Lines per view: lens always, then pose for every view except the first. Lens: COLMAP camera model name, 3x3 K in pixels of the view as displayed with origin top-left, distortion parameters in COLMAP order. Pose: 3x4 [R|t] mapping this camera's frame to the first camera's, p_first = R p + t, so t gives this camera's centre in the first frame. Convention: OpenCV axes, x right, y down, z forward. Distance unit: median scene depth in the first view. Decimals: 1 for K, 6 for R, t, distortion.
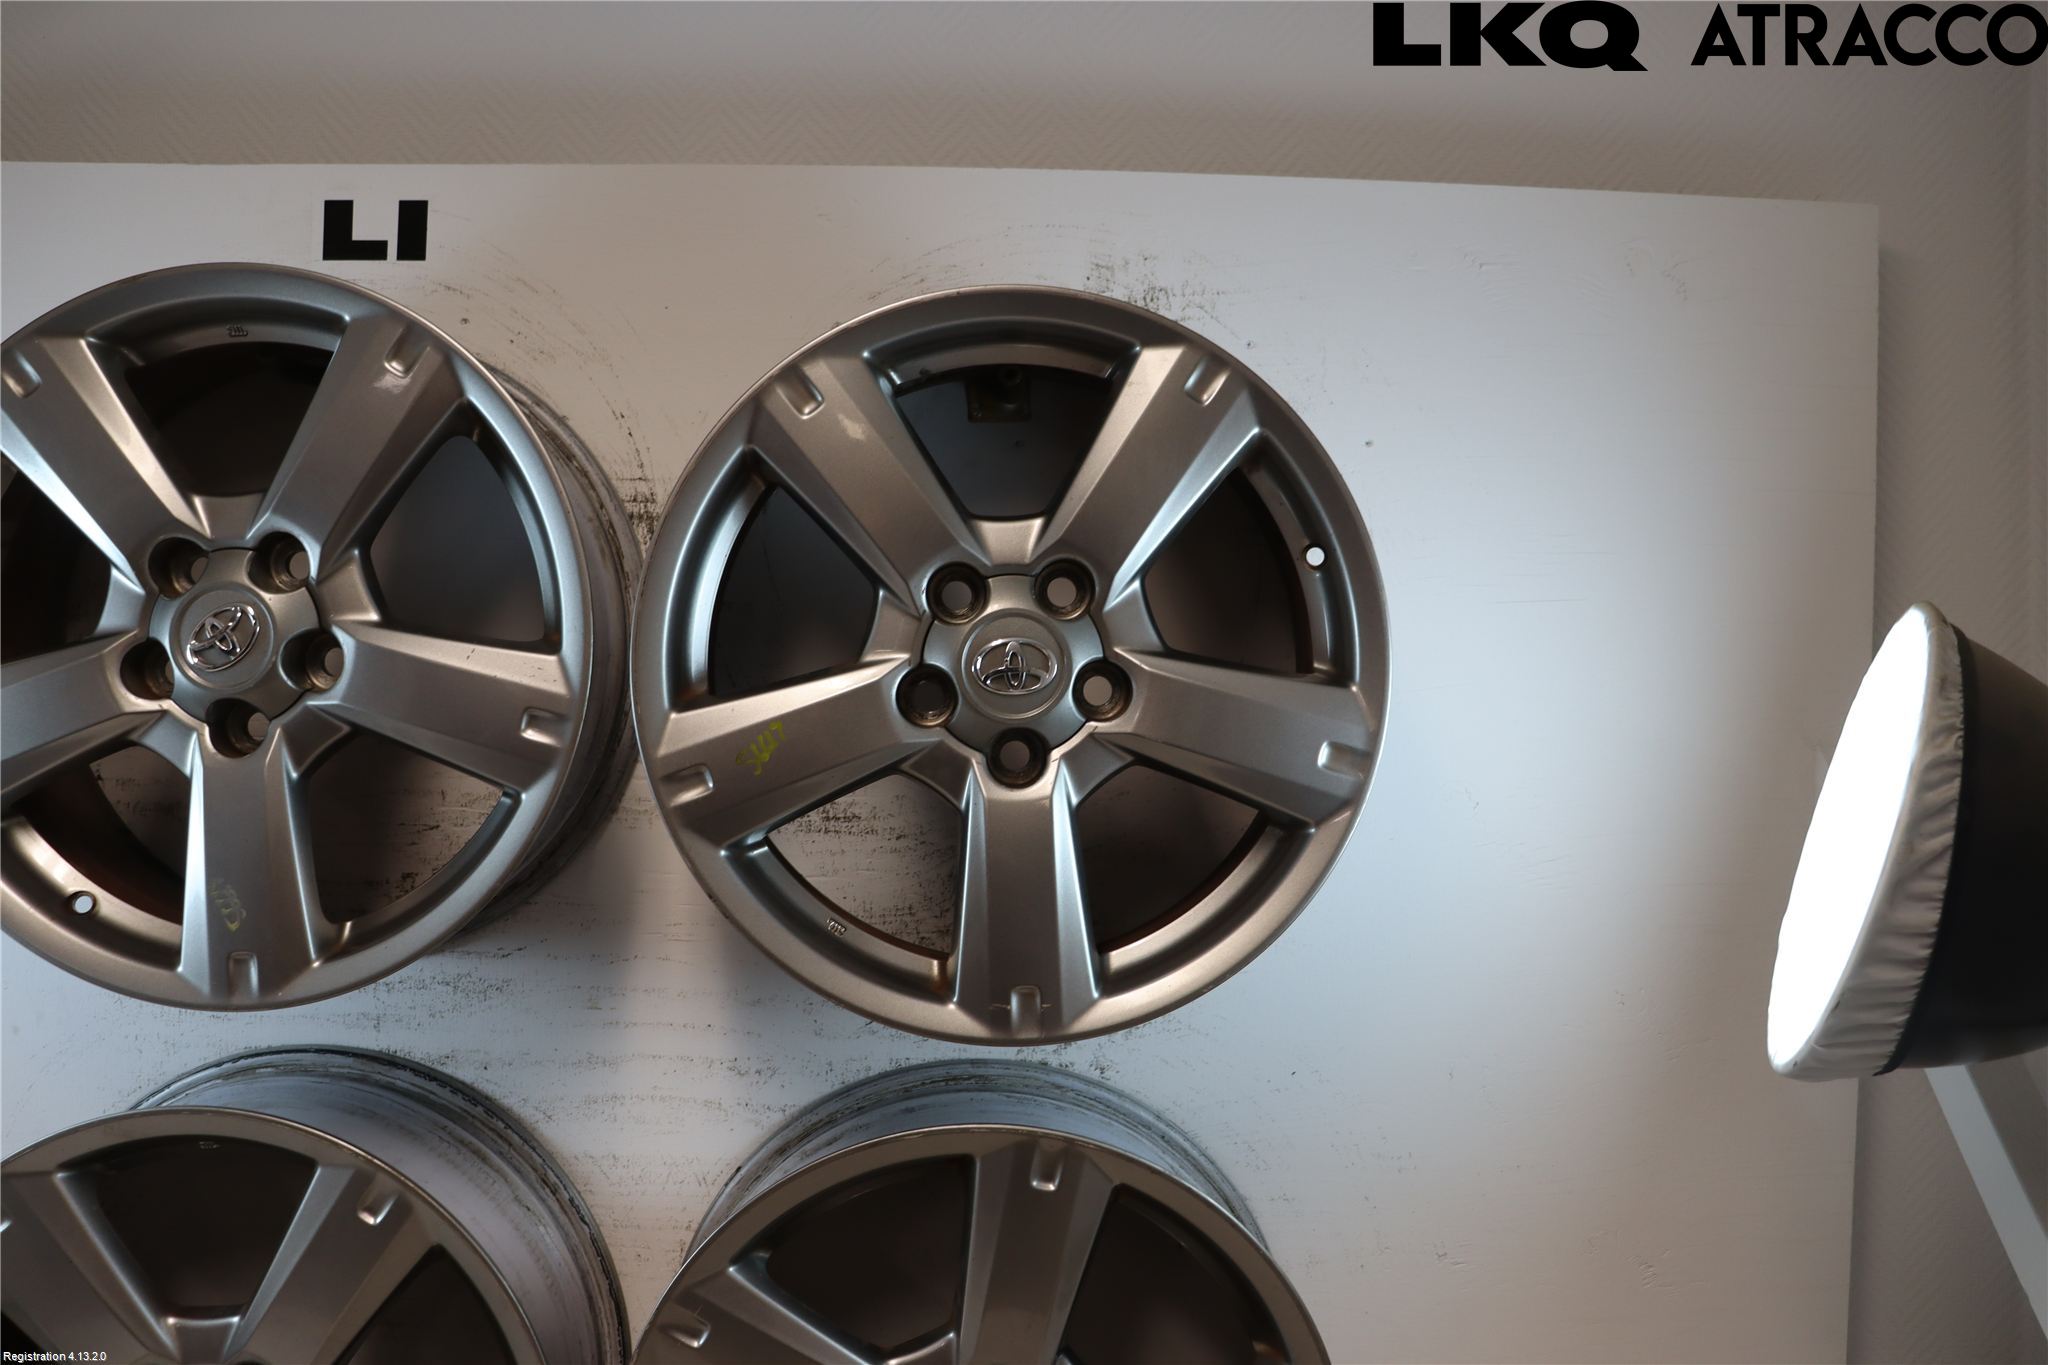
lens RADIAL K [[1747.1, 0, 1021.7], [0, 1747.1, 710.1], [0, 0, 1]] dist [-0.180979, 0.199155]
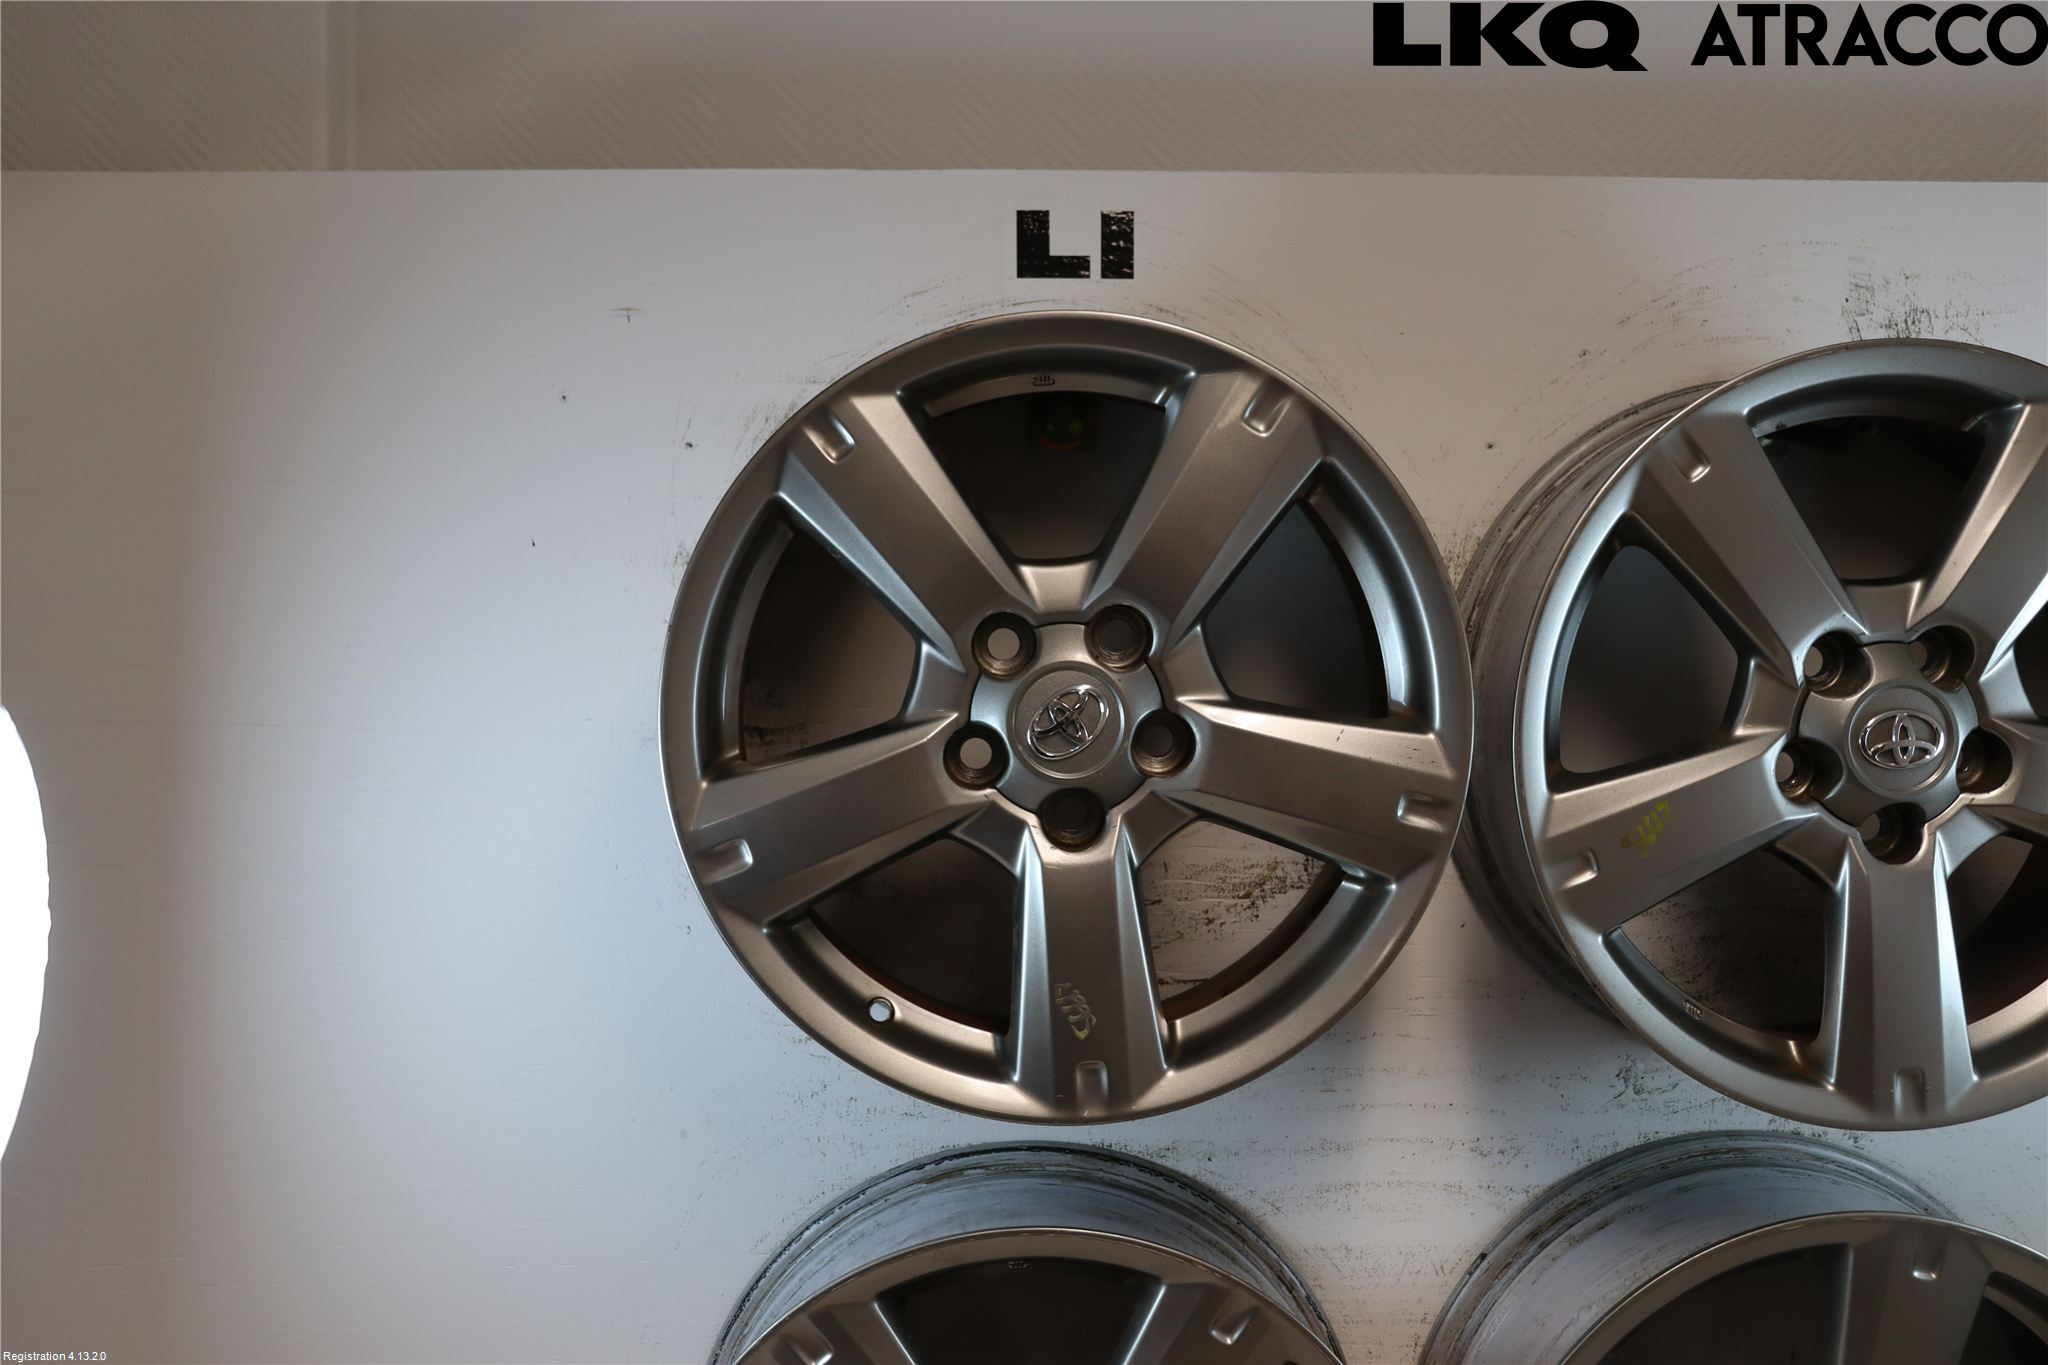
lens RADIAL K [[2020.3, 0, 1014.8], [0, 2020.3, 710.7], [0, 0, 1]] dist [-0.142676, 0.248551]
pose [[0.999867, -0.015924, 0.003488, -0.421811], [0.015787, 0.999212, 0.036414, -0.074993], [-0.004065, -0.036354, 0.999331, -0.076205]]
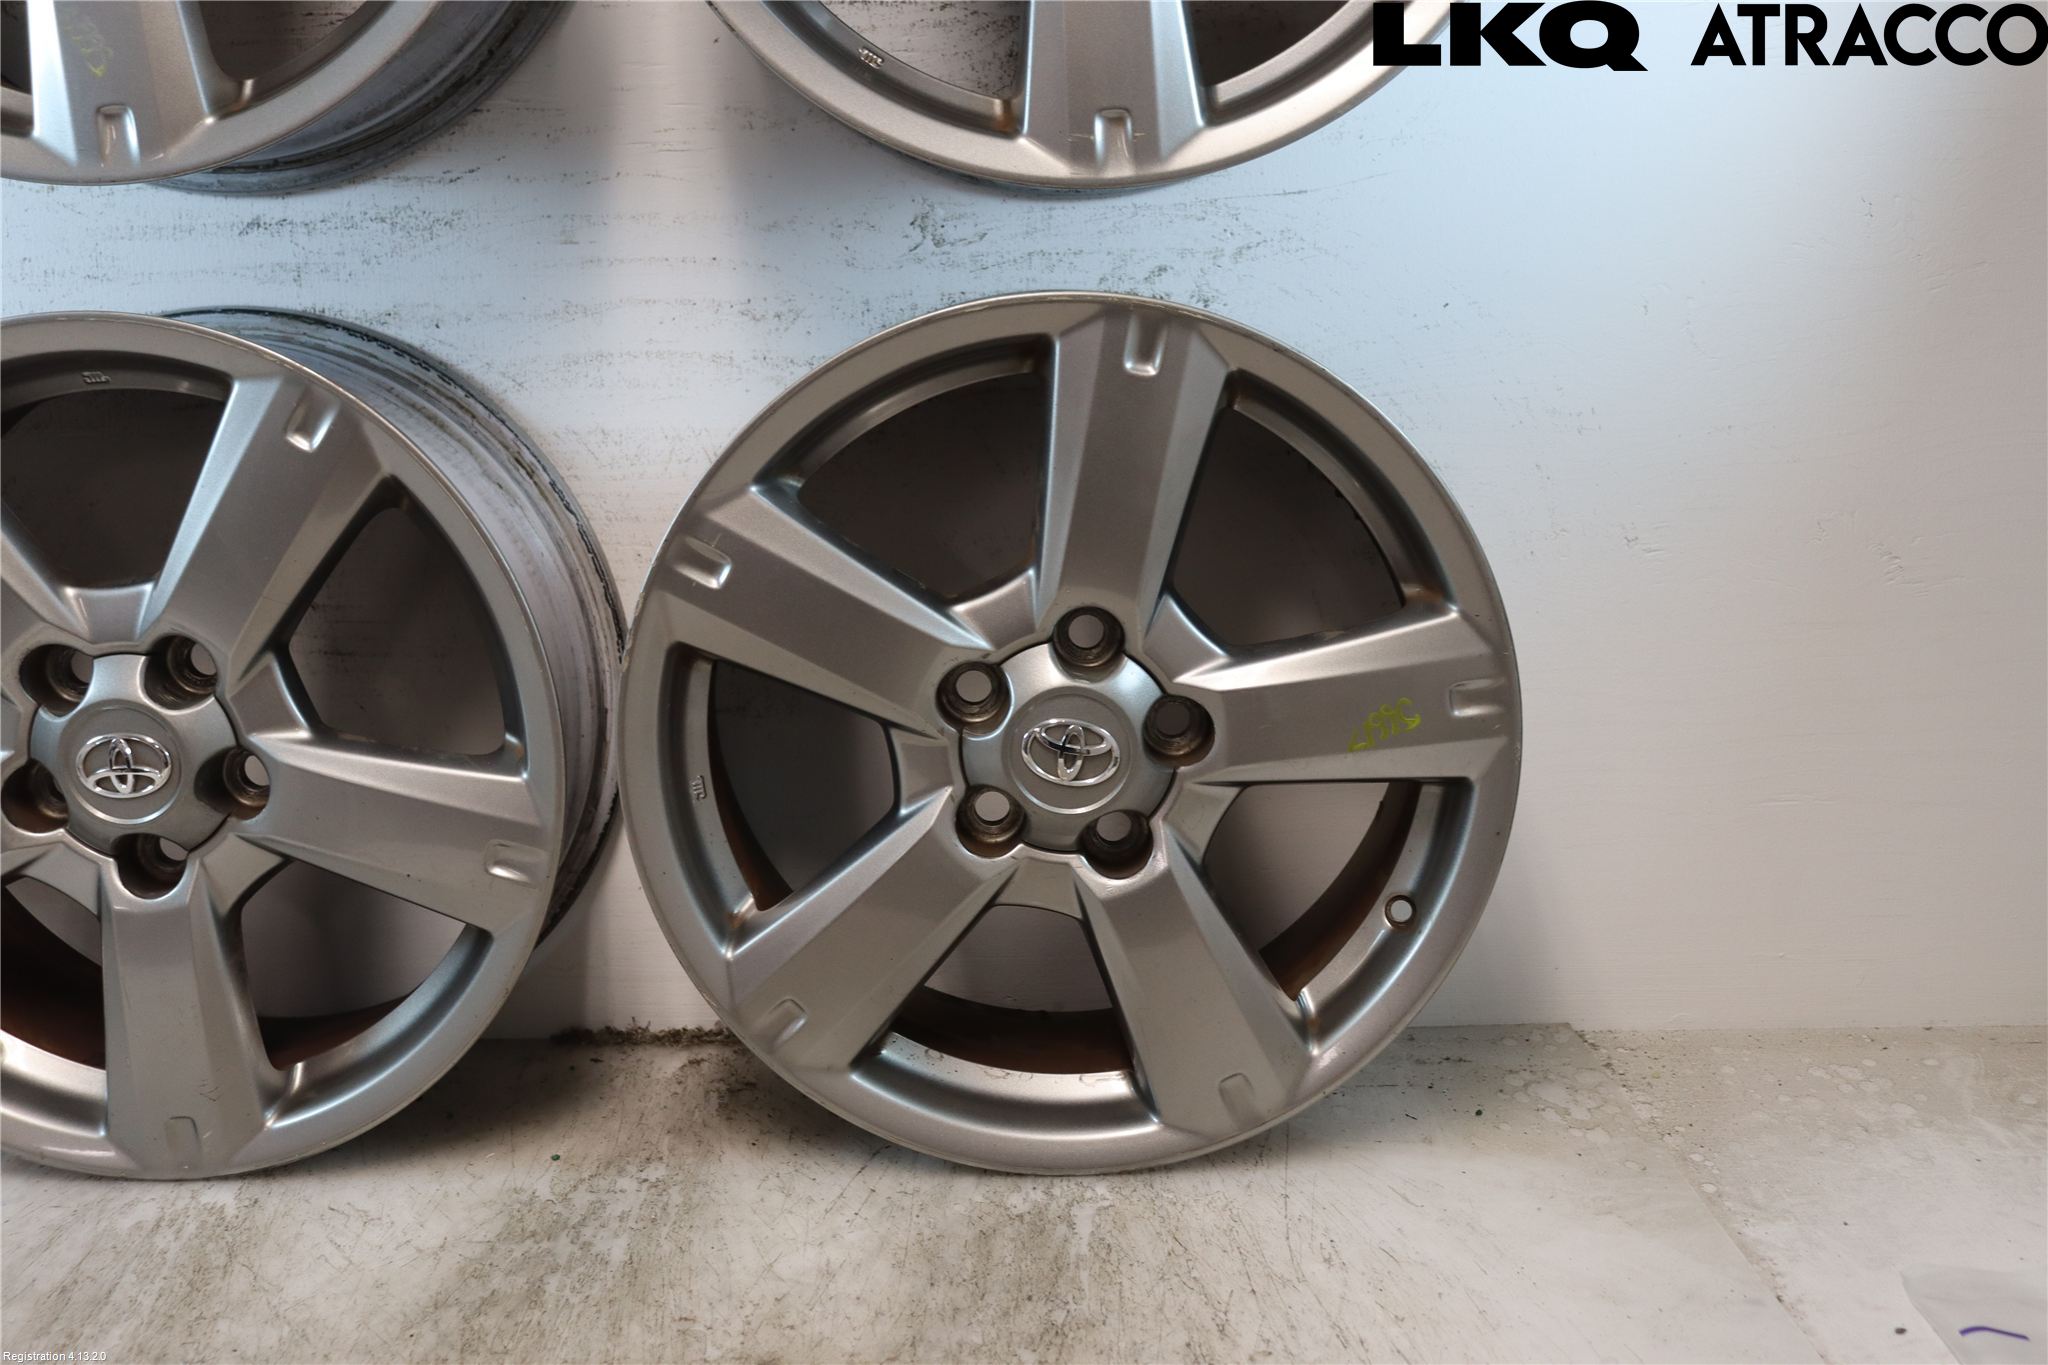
lens RADIAL K [[2094.8, 0, 1018.4], [0, 2094.8, 690.9], [0, 0, 1]] dist [-0.110082, 0.181065]
pose [[0.999270, -0.023679, -0.029968, -0.015895], [0.029036, 0.980717, 0.193263, 0.198470], [0.024814, -0.193992, 0.980689, 0.018160]]
